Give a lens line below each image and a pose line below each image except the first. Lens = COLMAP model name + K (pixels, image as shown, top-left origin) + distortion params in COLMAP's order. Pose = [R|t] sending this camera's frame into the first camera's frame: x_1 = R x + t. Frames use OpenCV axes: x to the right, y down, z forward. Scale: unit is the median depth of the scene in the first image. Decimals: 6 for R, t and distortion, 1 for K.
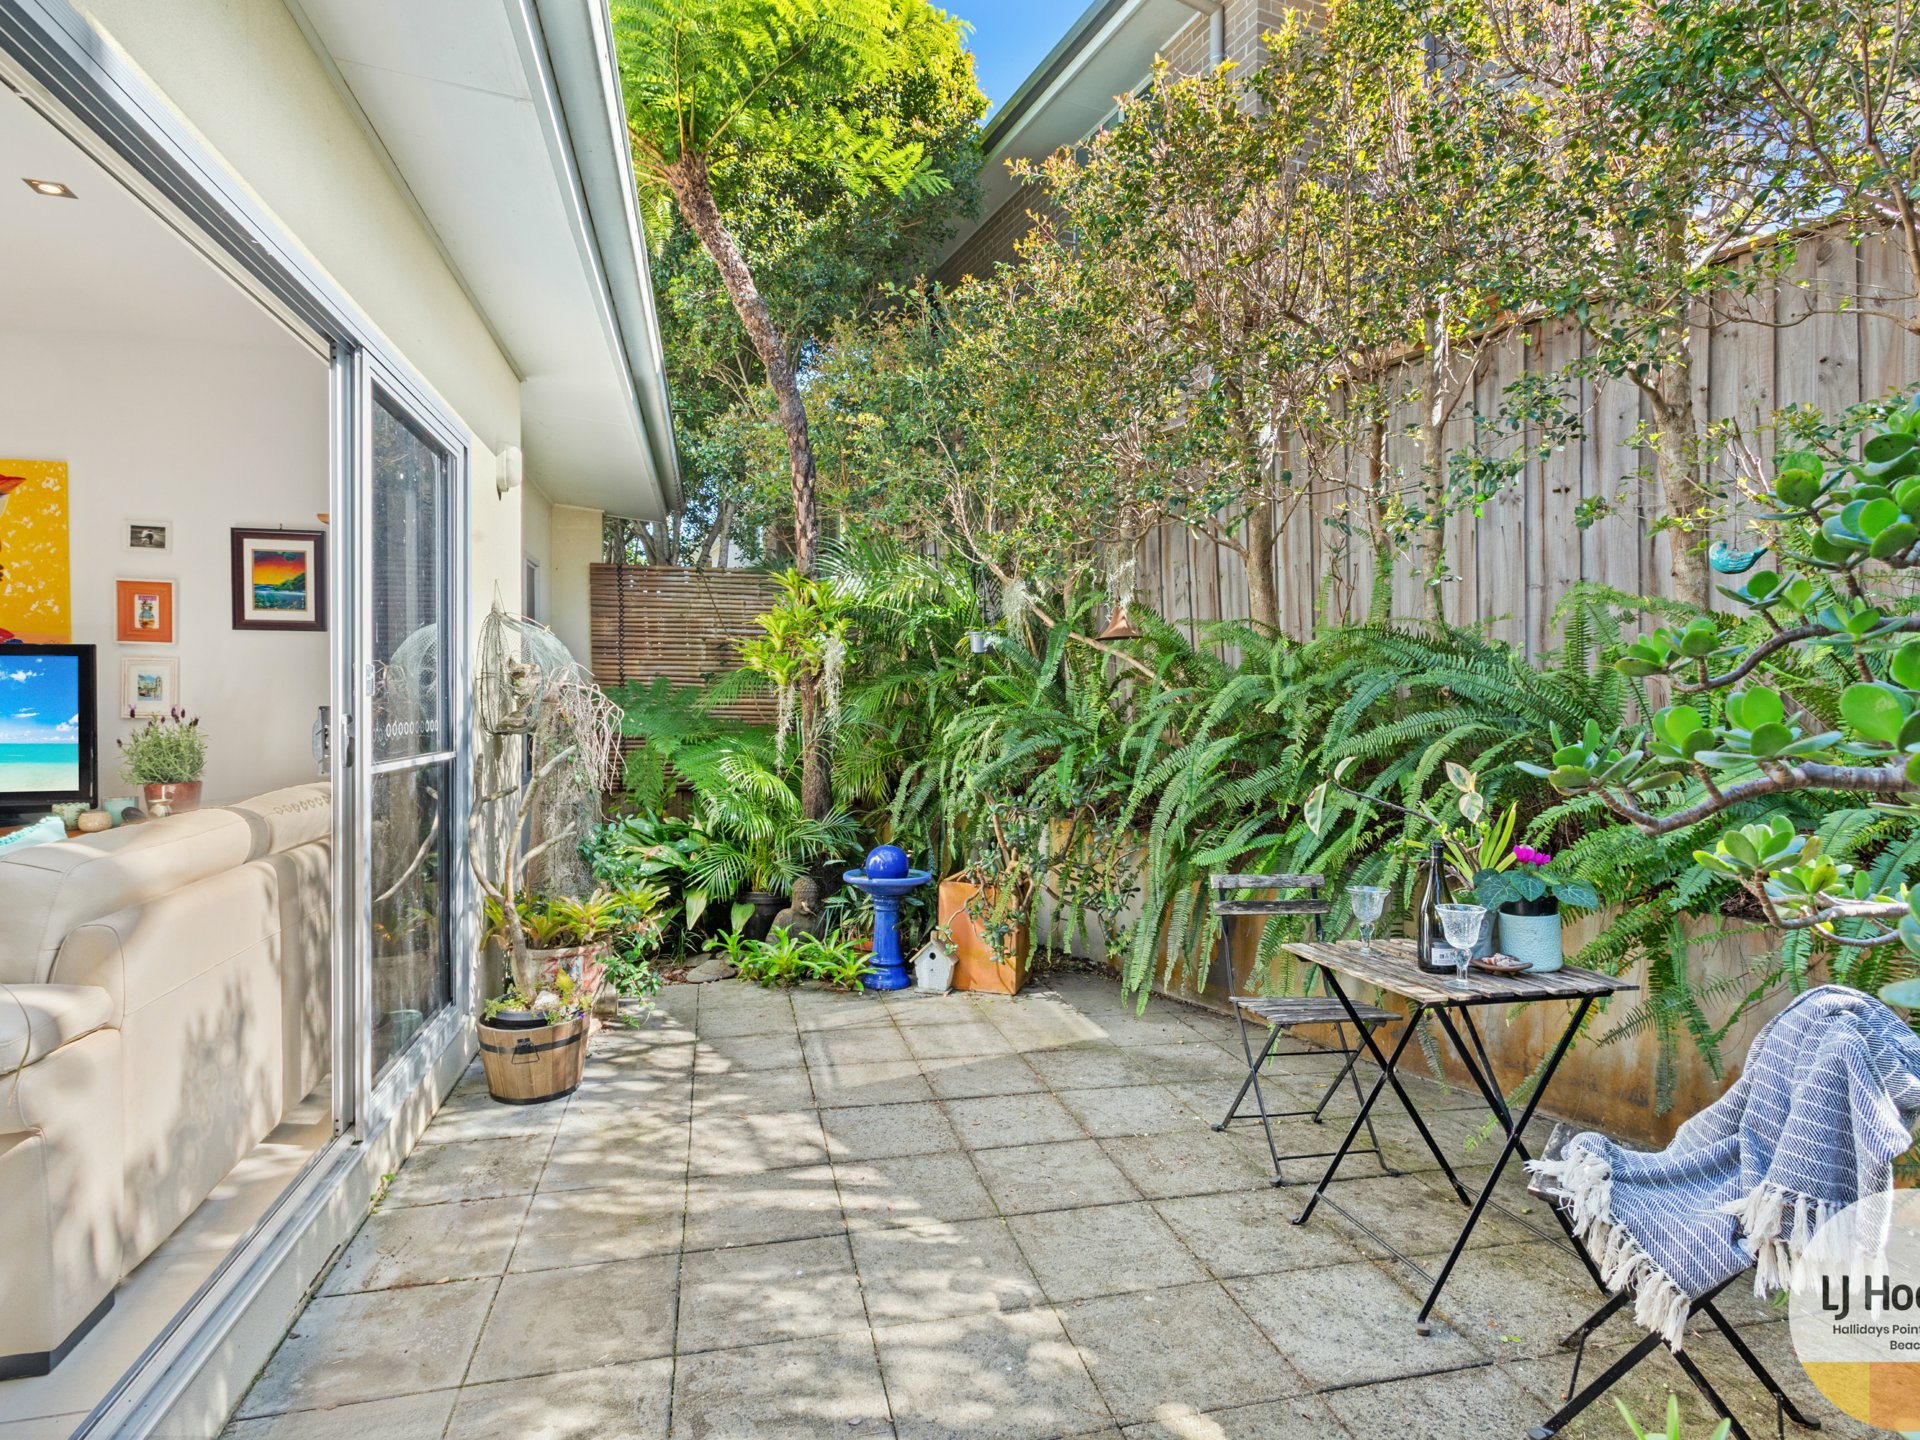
lens RADIAL K [[1034.4, 0, 960.5], [0, 1034.4, 711.2], [0, 0, 1]] dist [0.014017, -0.000165]
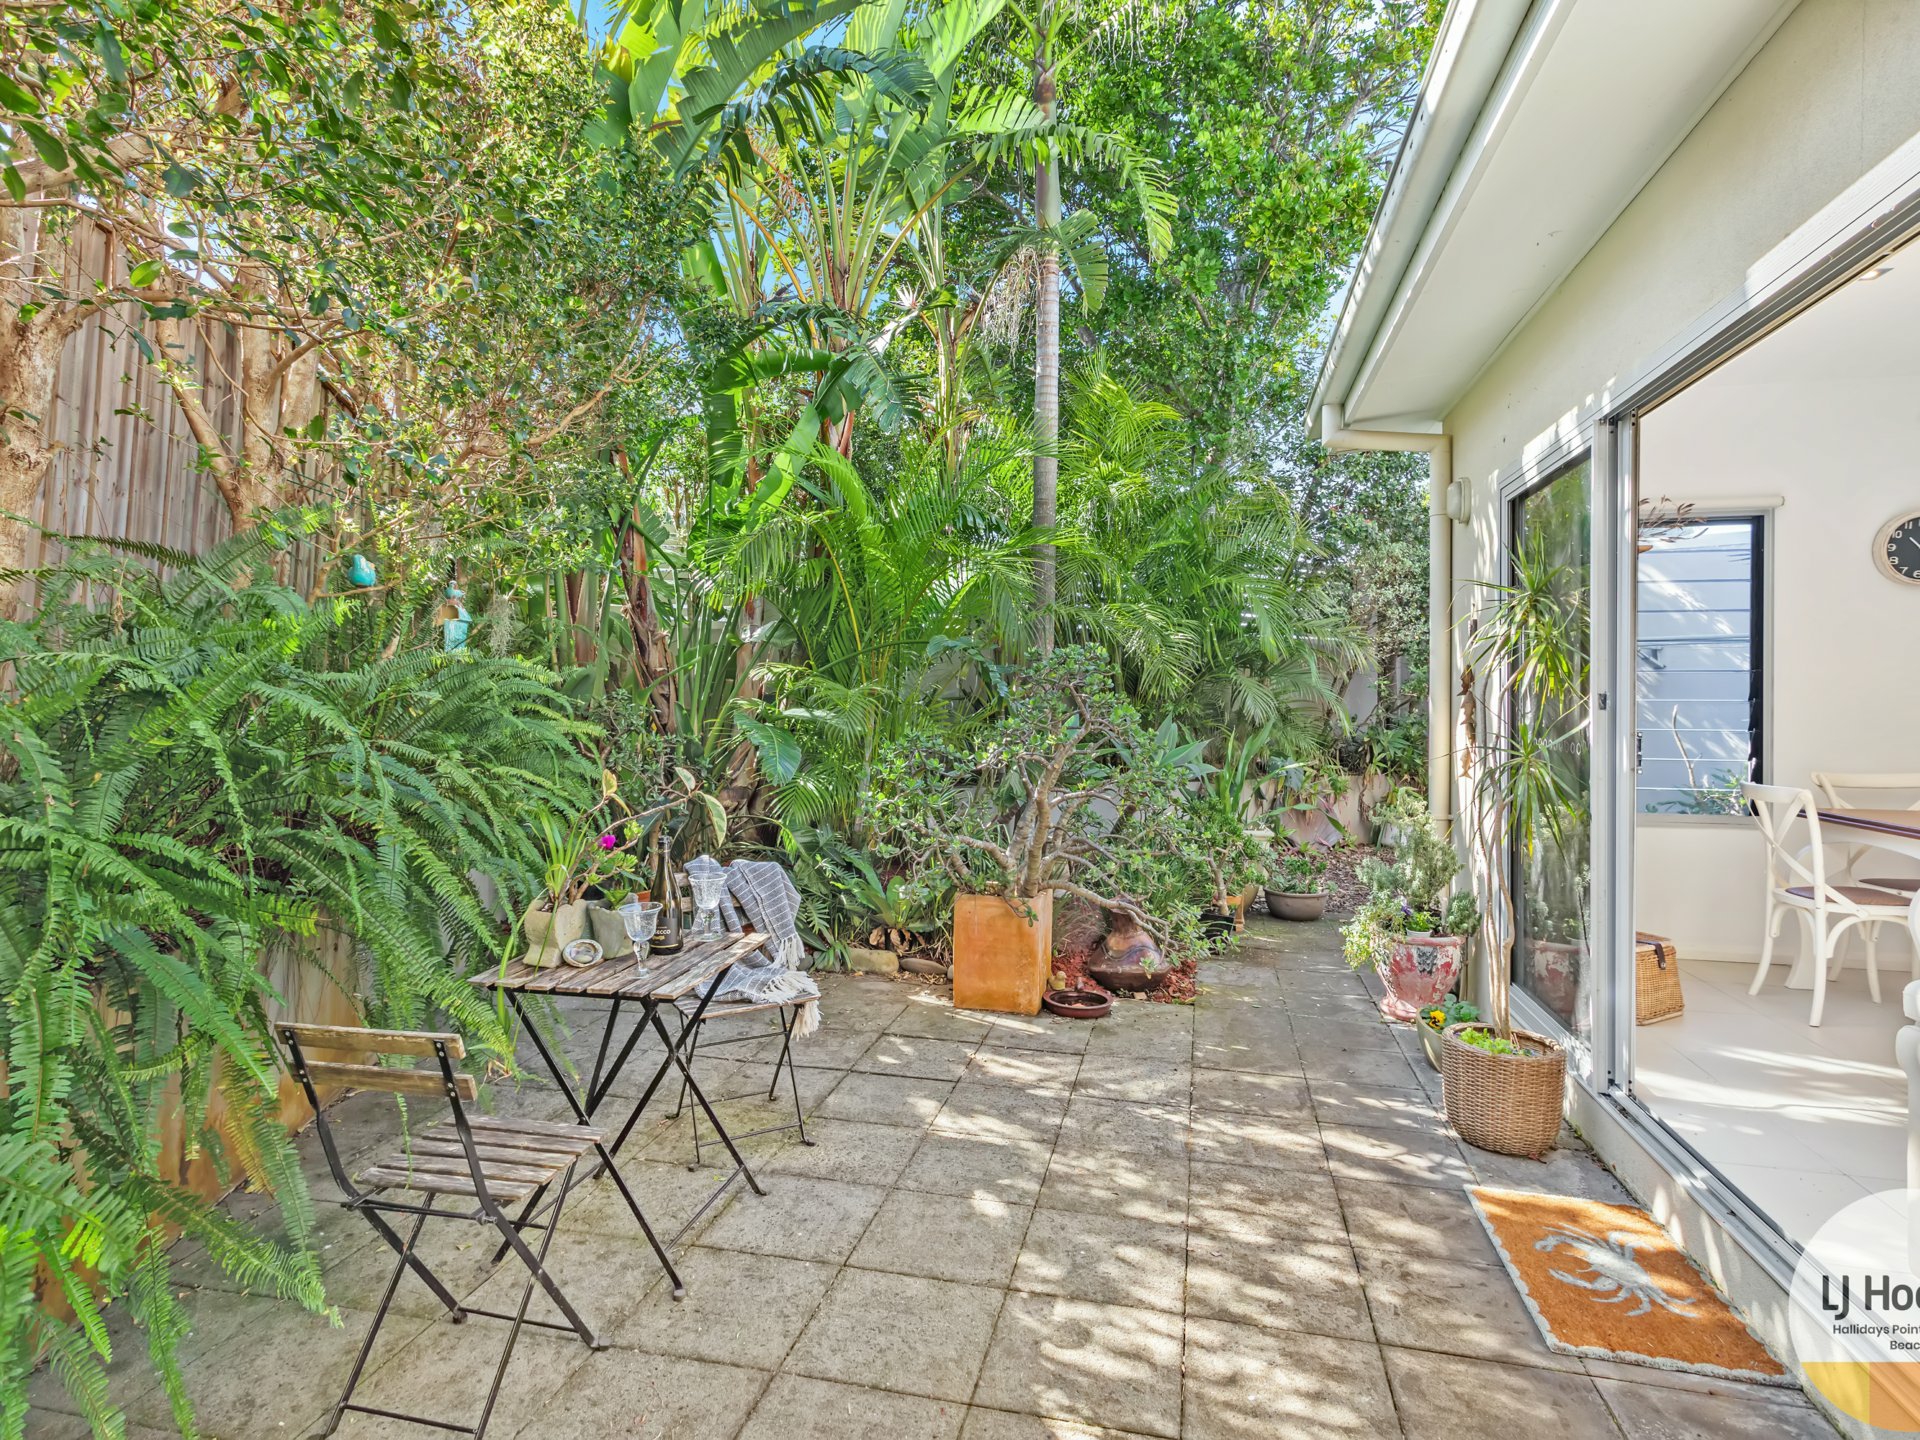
lens RADIAL K [[1034.4, 0, 960.5], [0, 1034.4, 711.2], [0, 0, 1]] dist [0.014017, -0.000165]
pose [[-0.897640, -0.015148, 0.440469, -0.319382], [-0.006391, 0.999751, 0.021357, -0.023161], [-0.440683, 0.016356, -0.897514, 1.964867]]
